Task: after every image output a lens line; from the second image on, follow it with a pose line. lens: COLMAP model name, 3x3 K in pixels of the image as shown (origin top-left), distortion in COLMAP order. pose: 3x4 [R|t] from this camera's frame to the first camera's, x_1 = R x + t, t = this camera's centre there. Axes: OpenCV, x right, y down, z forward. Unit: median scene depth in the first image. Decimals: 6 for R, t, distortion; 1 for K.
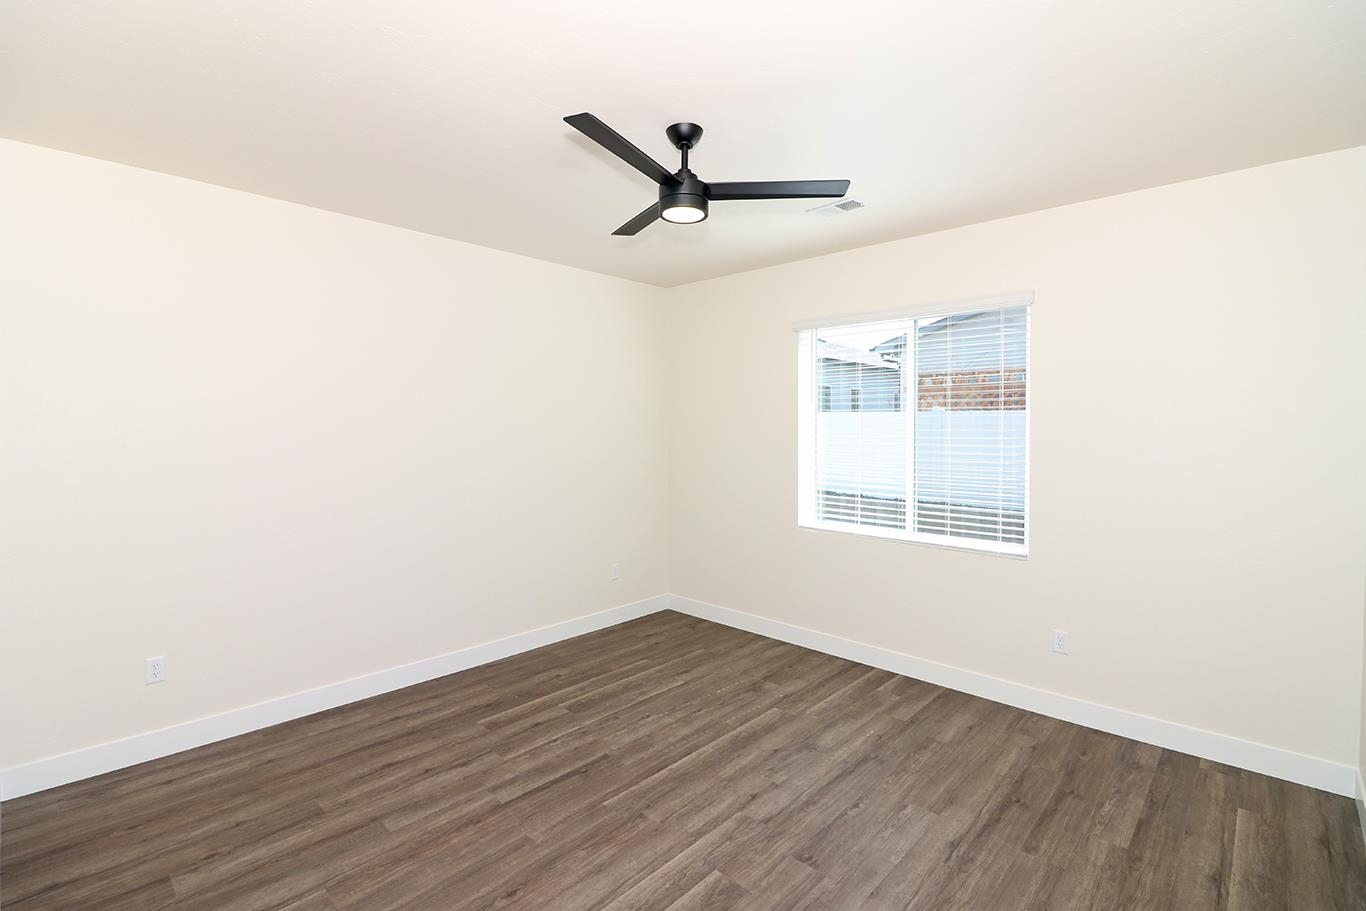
lens RADIAL K [[627.5, 0, 676.5], [0, 627.5, 439.2], [0, 0, 1]] dist [-0.000904, -0.012516]
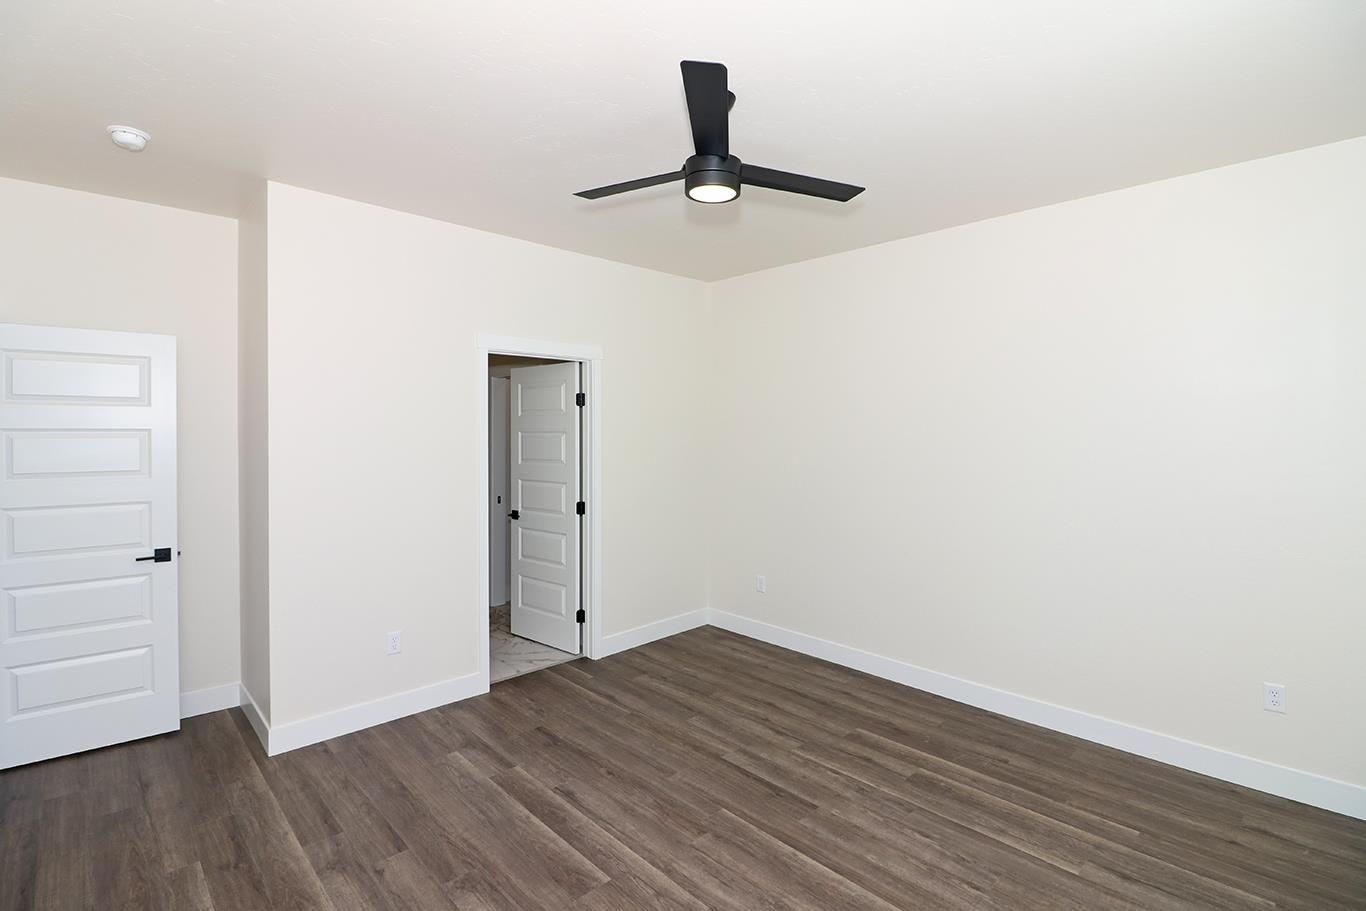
lens RADIAL K [[627.5, 0, 676.5], [0, 627.5, 439.2], [0, 0, 1]] dist [-0.000904, -0.012516]
pose [[-0.044528, 0.011994, -0.998936, 0.831841], [-0.019739, 0.999722, 0.012883, -0.019502], [0.998813, 0.020291, -0.044279, 0.905033]]
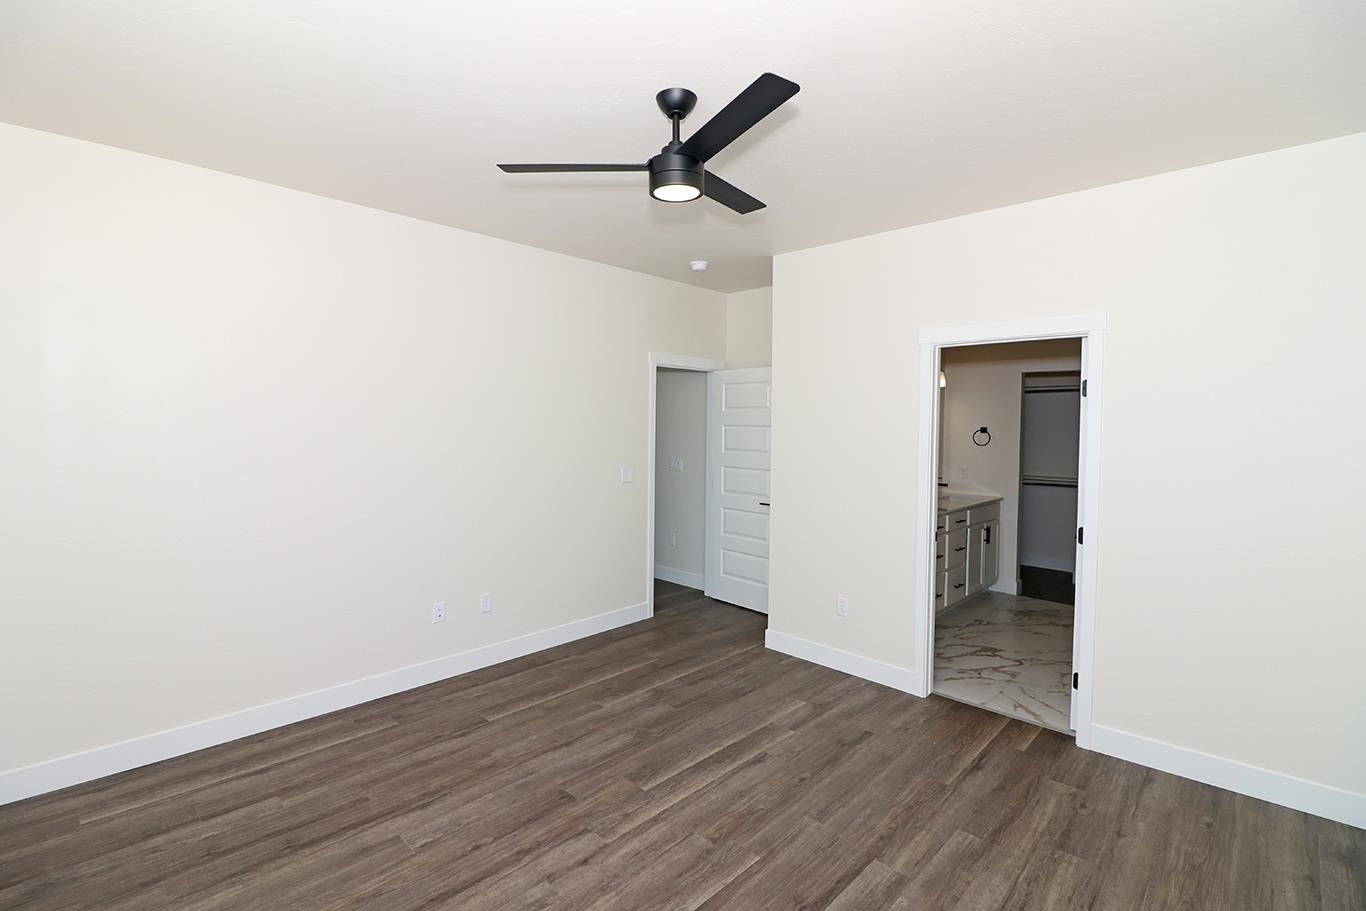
lens RADIAL K [[632.2, 0, 688.1], [0, 632.2, 439.5], [0, 0, 1]] dist [-0.000638, -0.013440]
pose [[-0.999919, -0.012132, -0.003759, -0.005896], [-0.012285, 0.998970, 0.043692, -0.038073], [0.003225, 0.043734, -0.999038, 1.753511]]
